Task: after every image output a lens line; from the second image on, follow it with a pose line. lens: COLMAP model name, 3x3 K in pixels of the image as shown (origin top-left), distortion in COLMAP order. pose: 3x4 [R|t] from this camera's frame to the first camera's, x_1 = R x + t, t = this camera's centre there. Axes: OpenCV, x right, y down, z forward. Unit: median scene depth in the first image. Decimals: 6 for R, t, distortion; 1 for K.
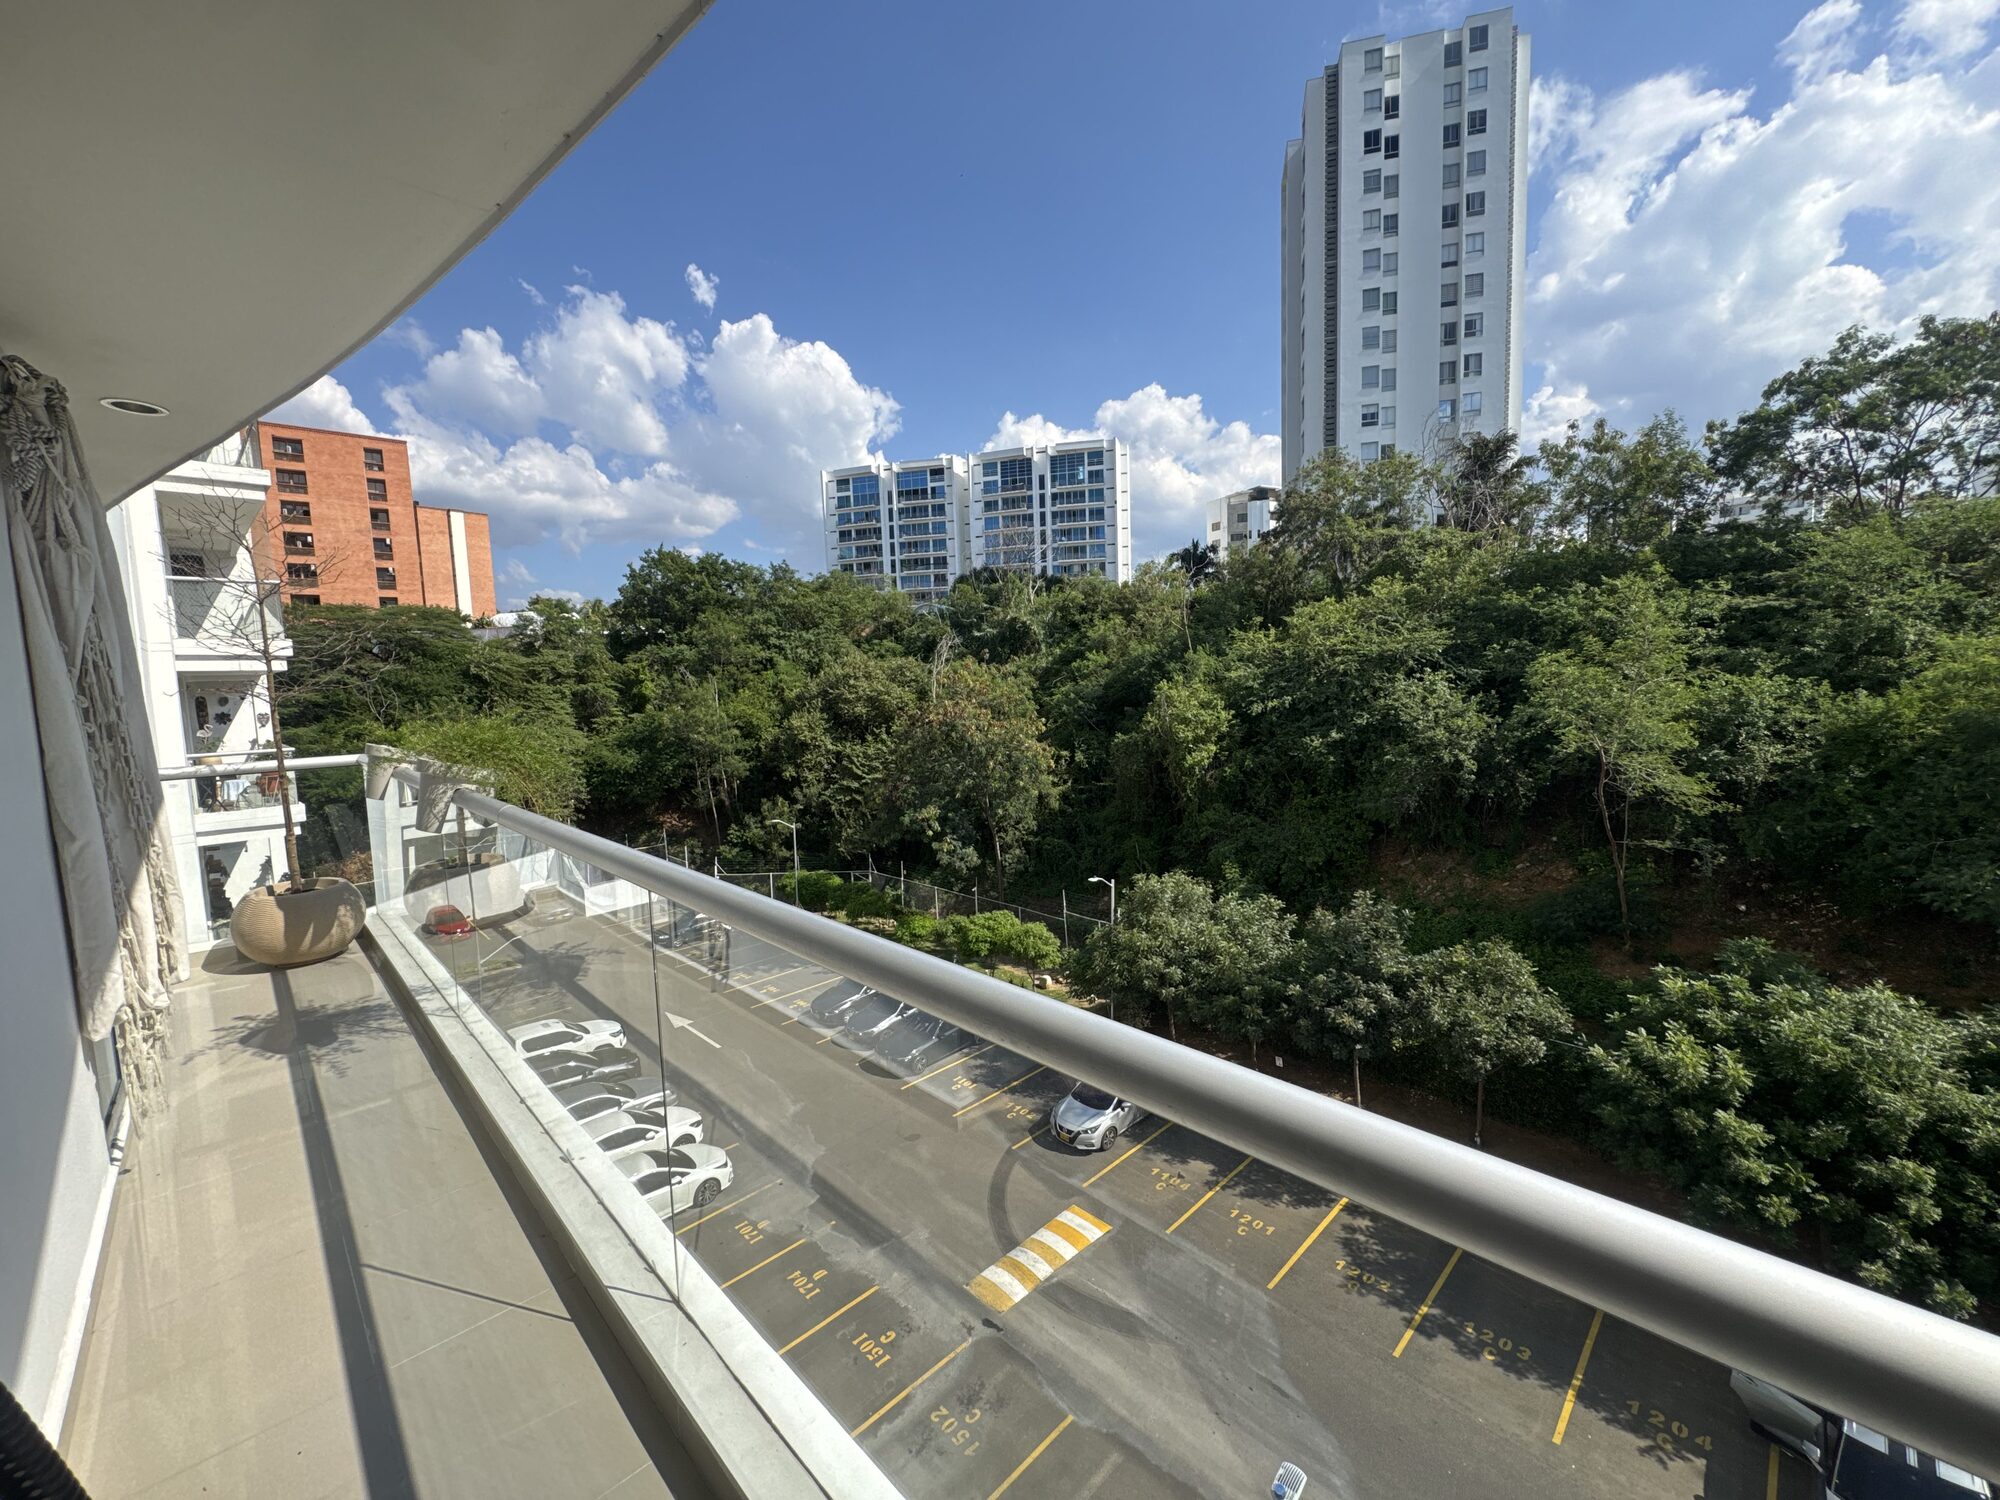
lens RADIAL K [[797.6, 0, 988.5], [0, 797.6, 737.9], [0, 0, 1]] dist [-0.012987, 0.002062]
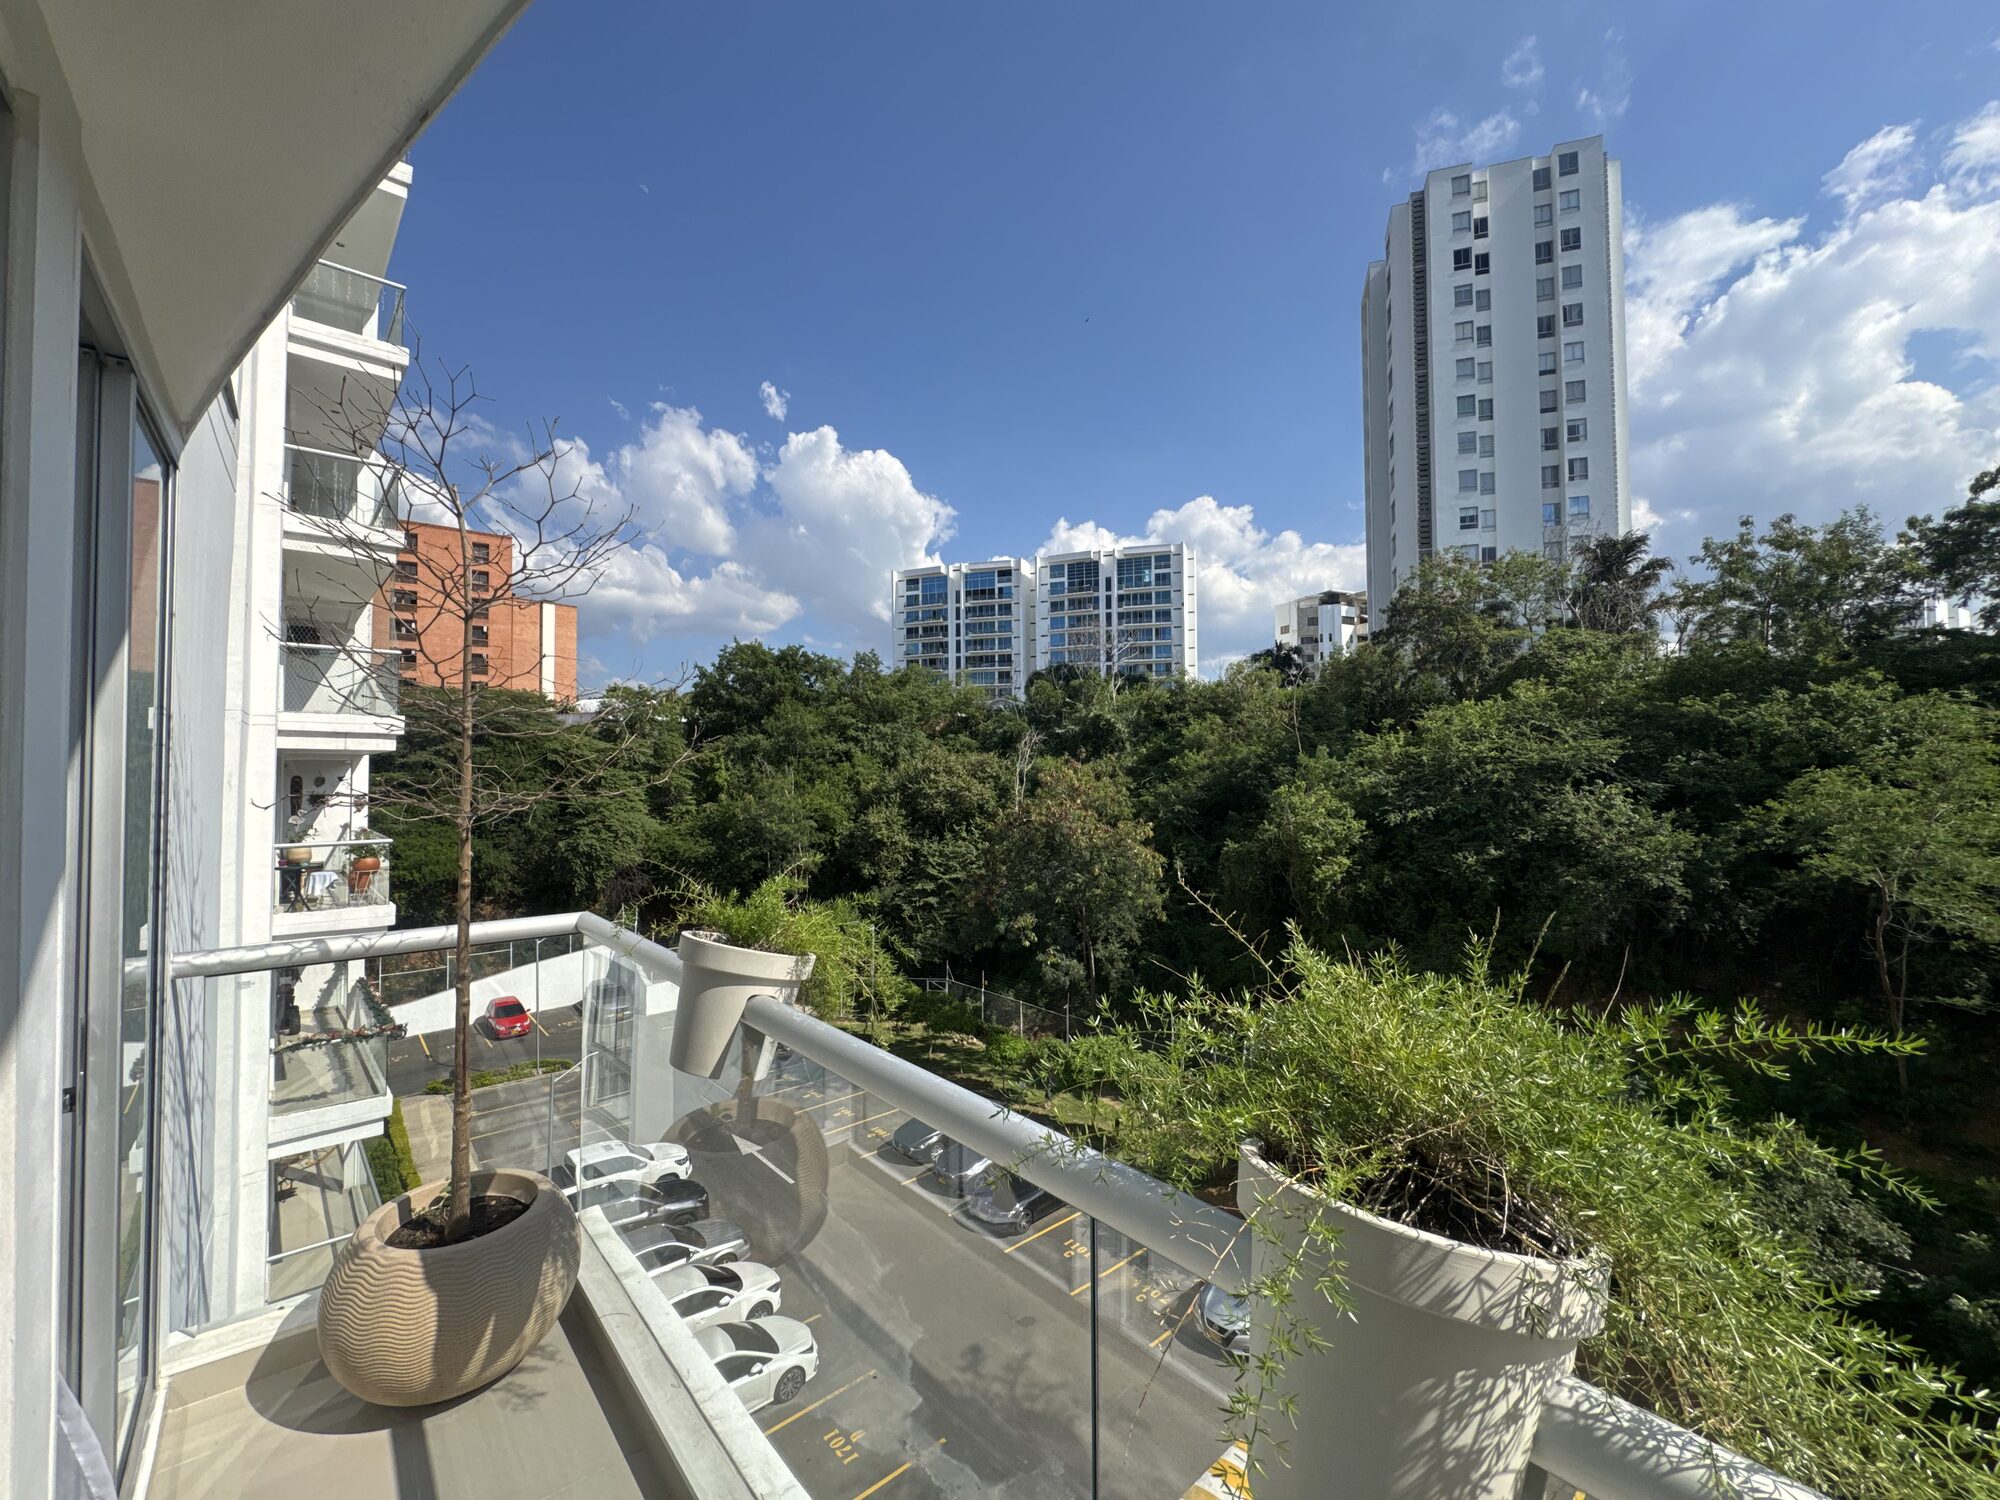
lens RADIAL K [[797.6, 0, 994.7], [0, 797.6, 737.3], [0, 0, 1]] dist [-0.012987, 0.002062]
pose [[0.998457, 0.024663, -0.049744, -0.088834], [-0.030516, 0.992237, -0.120563, -0.006934], [0.046384, 0.121895, 0.991459, 0.074076]]
